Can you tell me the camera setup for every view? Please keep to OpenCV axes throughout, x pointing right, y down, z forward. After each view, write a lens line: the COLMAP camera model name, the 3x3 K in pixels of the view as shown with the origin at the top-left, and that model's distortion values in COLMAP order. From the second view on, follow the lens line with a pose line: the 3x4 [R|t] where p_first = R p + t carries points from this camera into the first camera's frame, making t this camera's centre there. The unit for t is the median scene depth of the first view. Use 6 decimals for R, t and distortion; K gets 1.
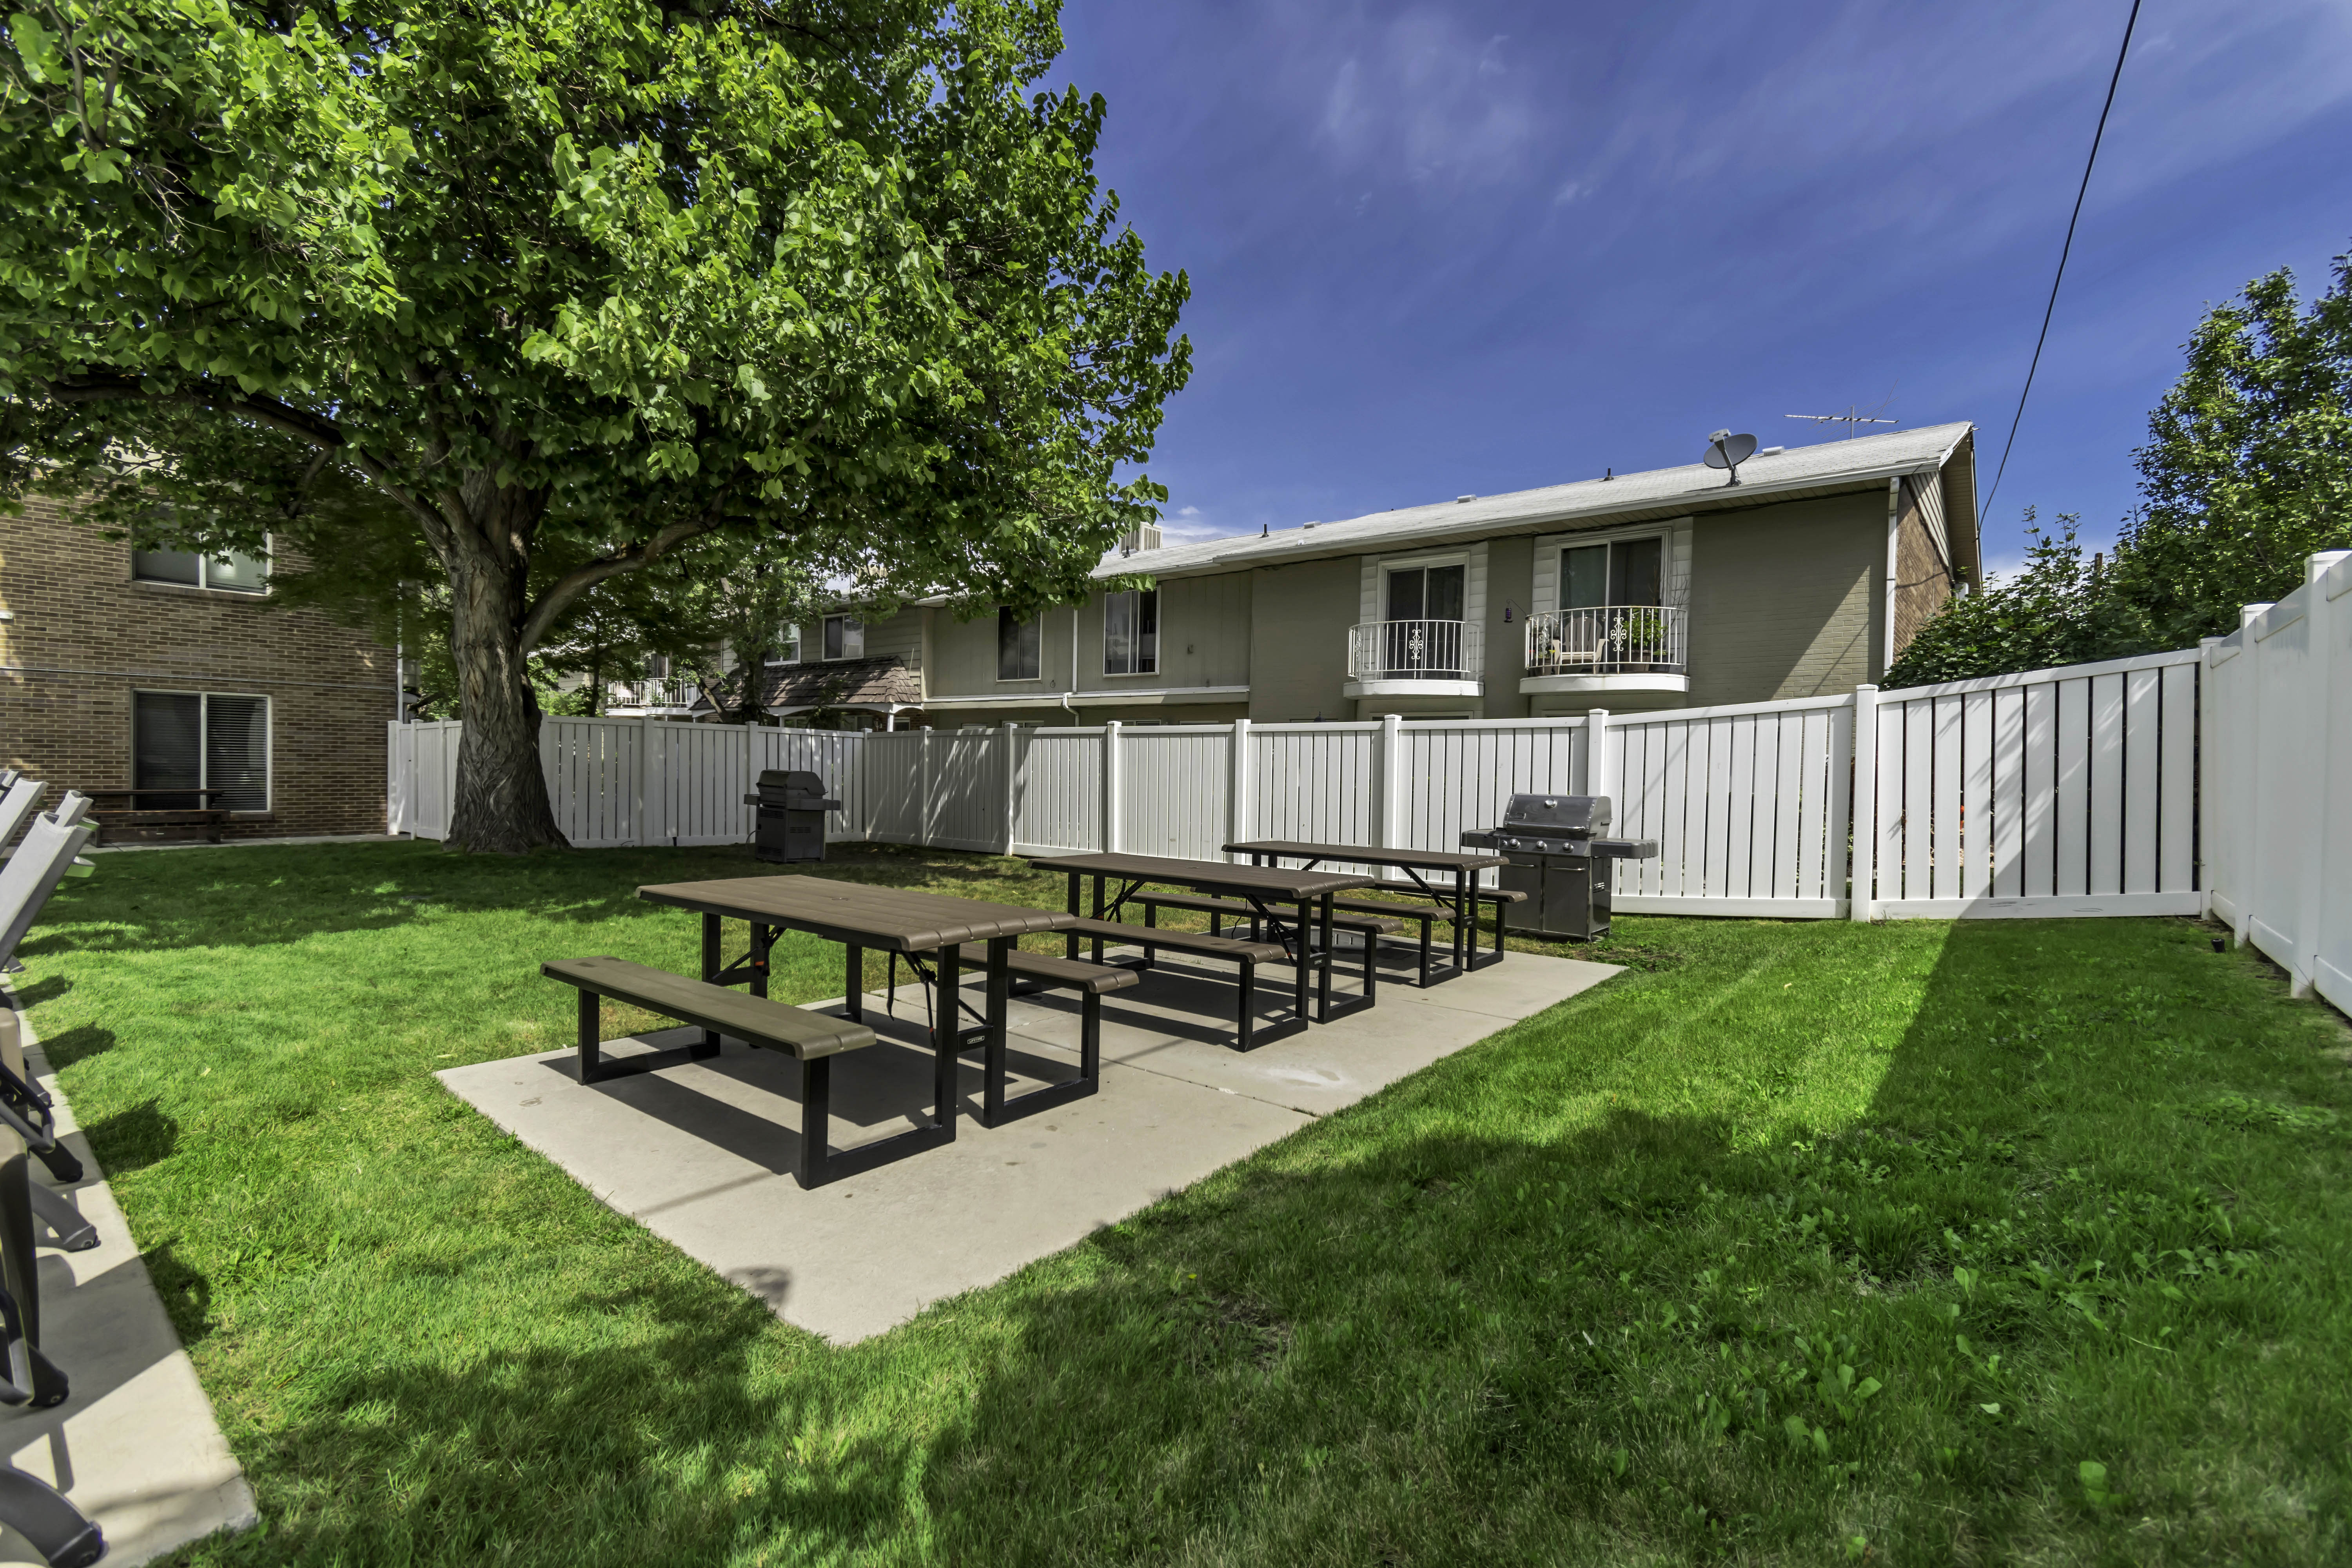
lens RADIAL K [[1063.8, 0, 1172.3], [0, 1063.8, 795.0], [0, 0, 1]] dist [0.002151, -0.000565]
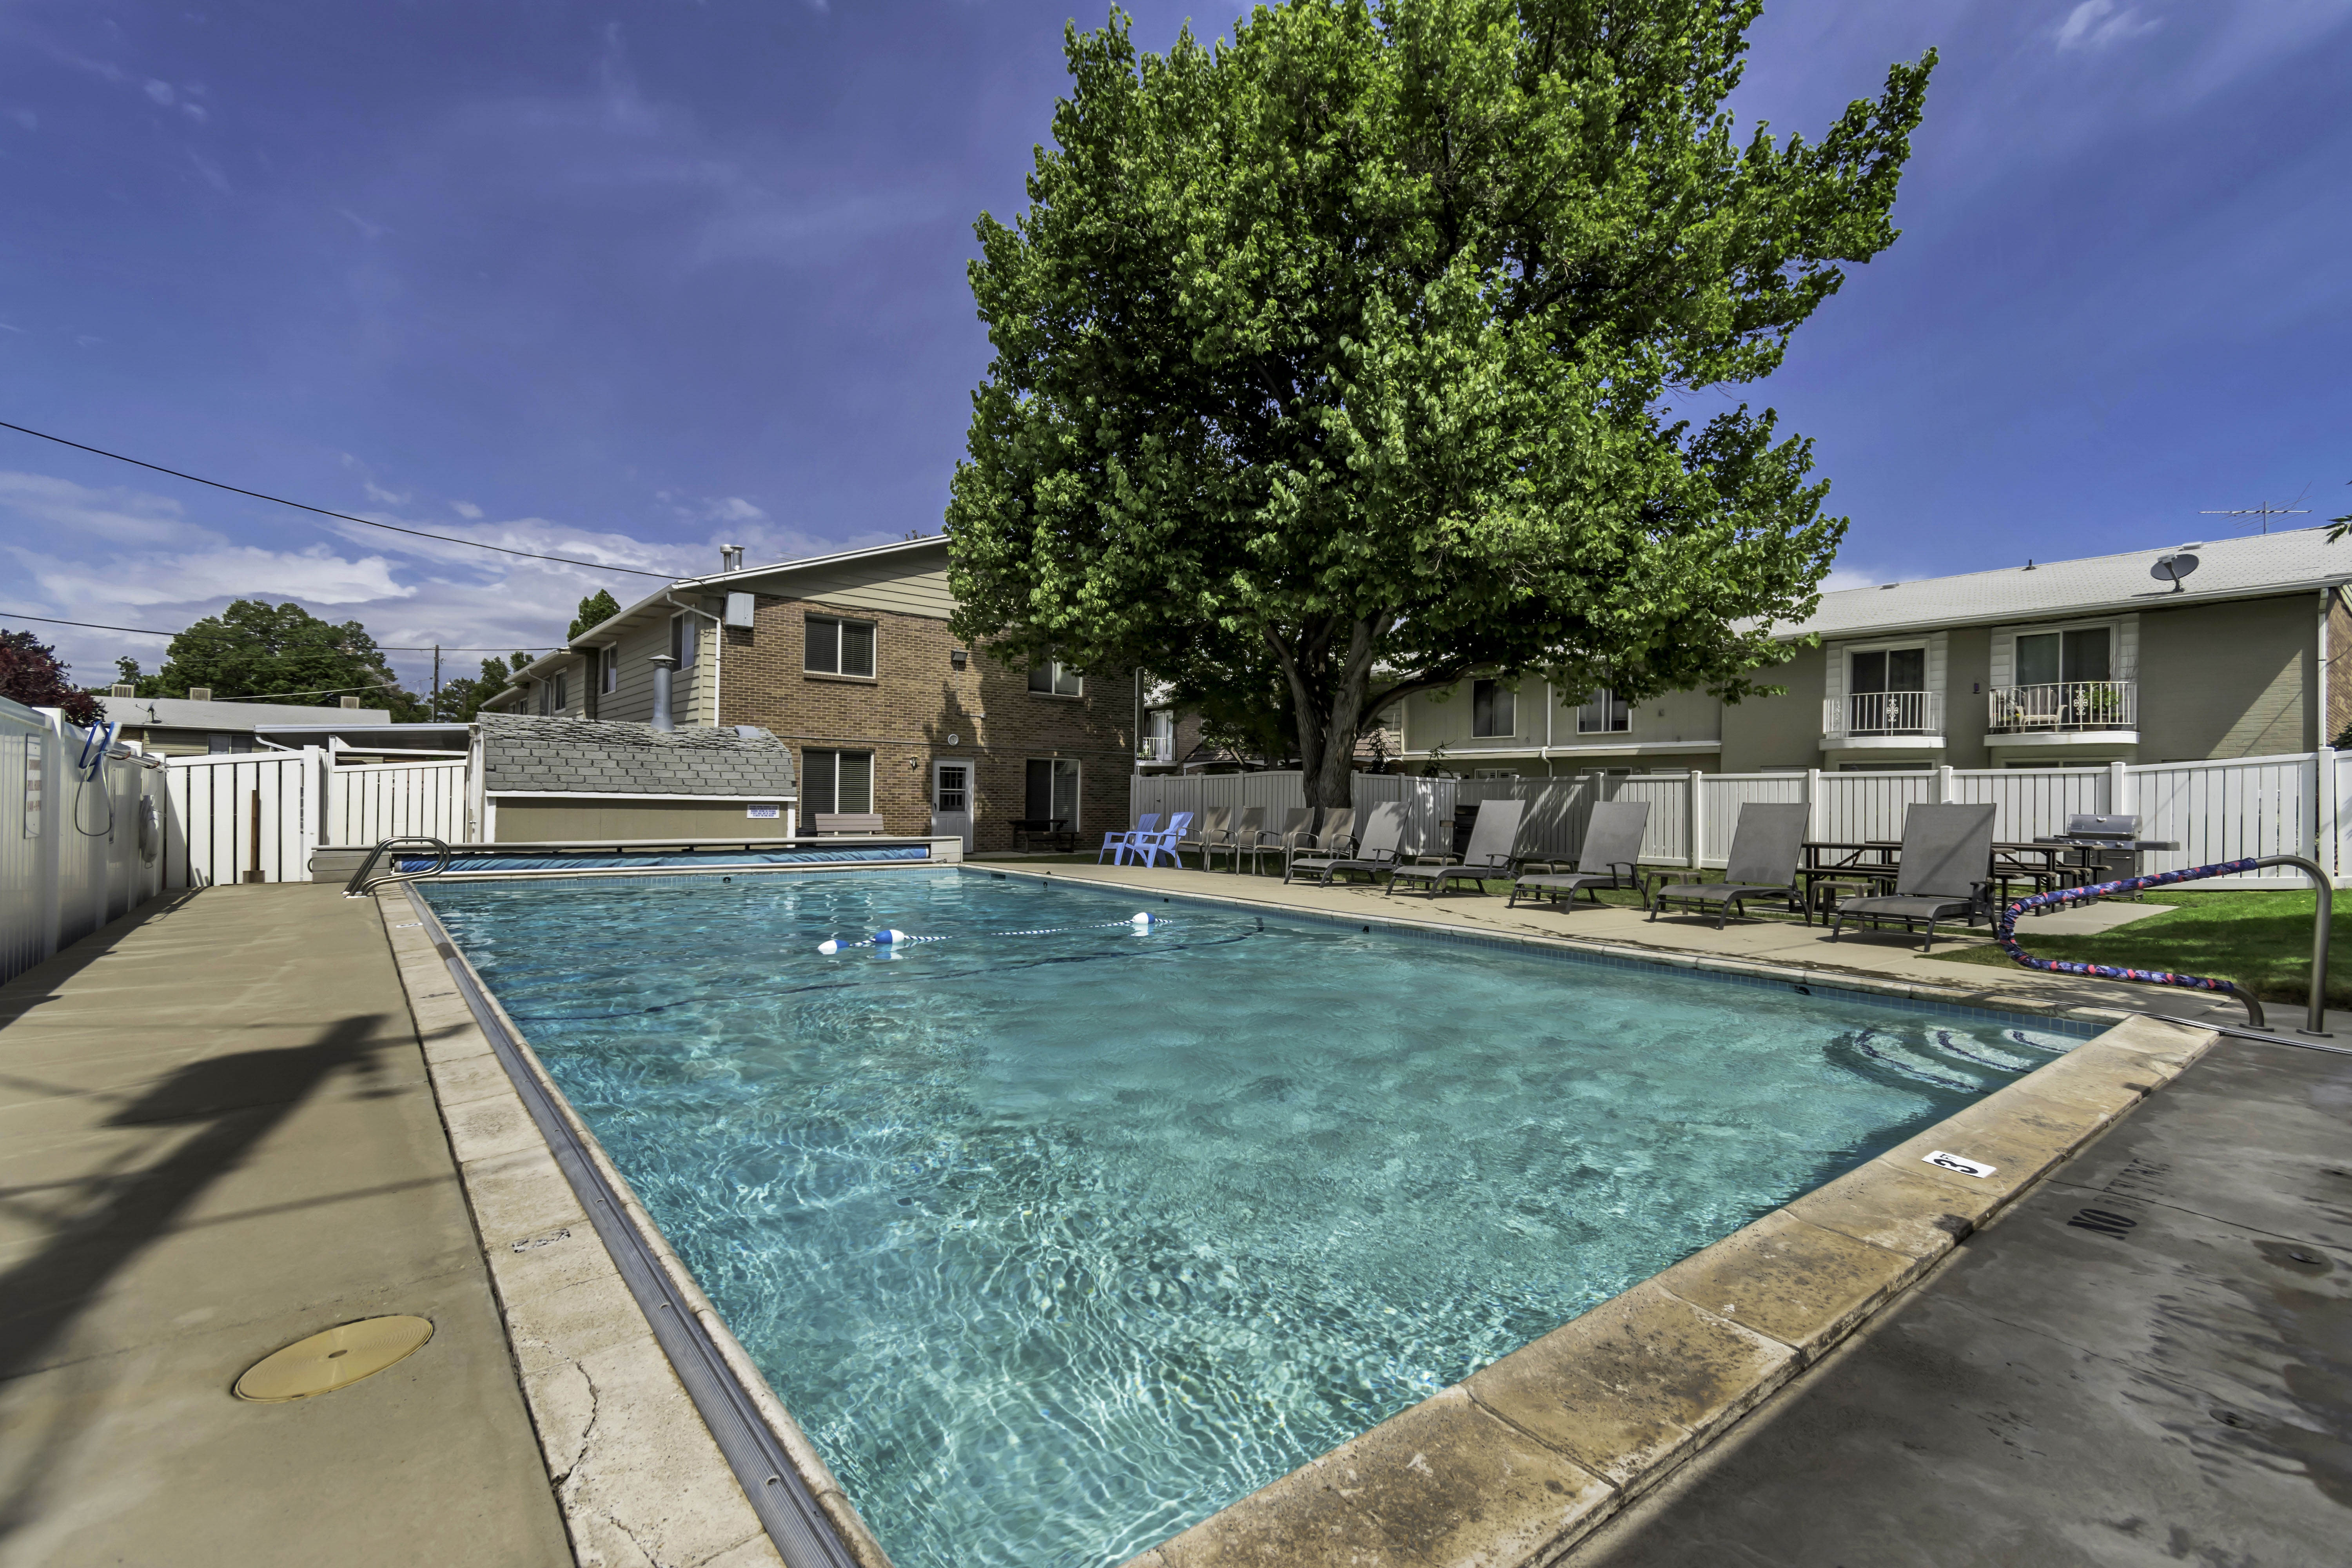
lens RADIAL K [[1063.8, 0, 1171.6], [0, 1063.8, 798.9], [0, 0, 1]] dist [0.002151, -0.000565]
pose [[0.978295, -0.005114, -0.207156, -0.424044], [-0.002476, 0.999336, -0.036361, 0.023610], [0.207204, 0.036085, 0.977632, -0.552357]]
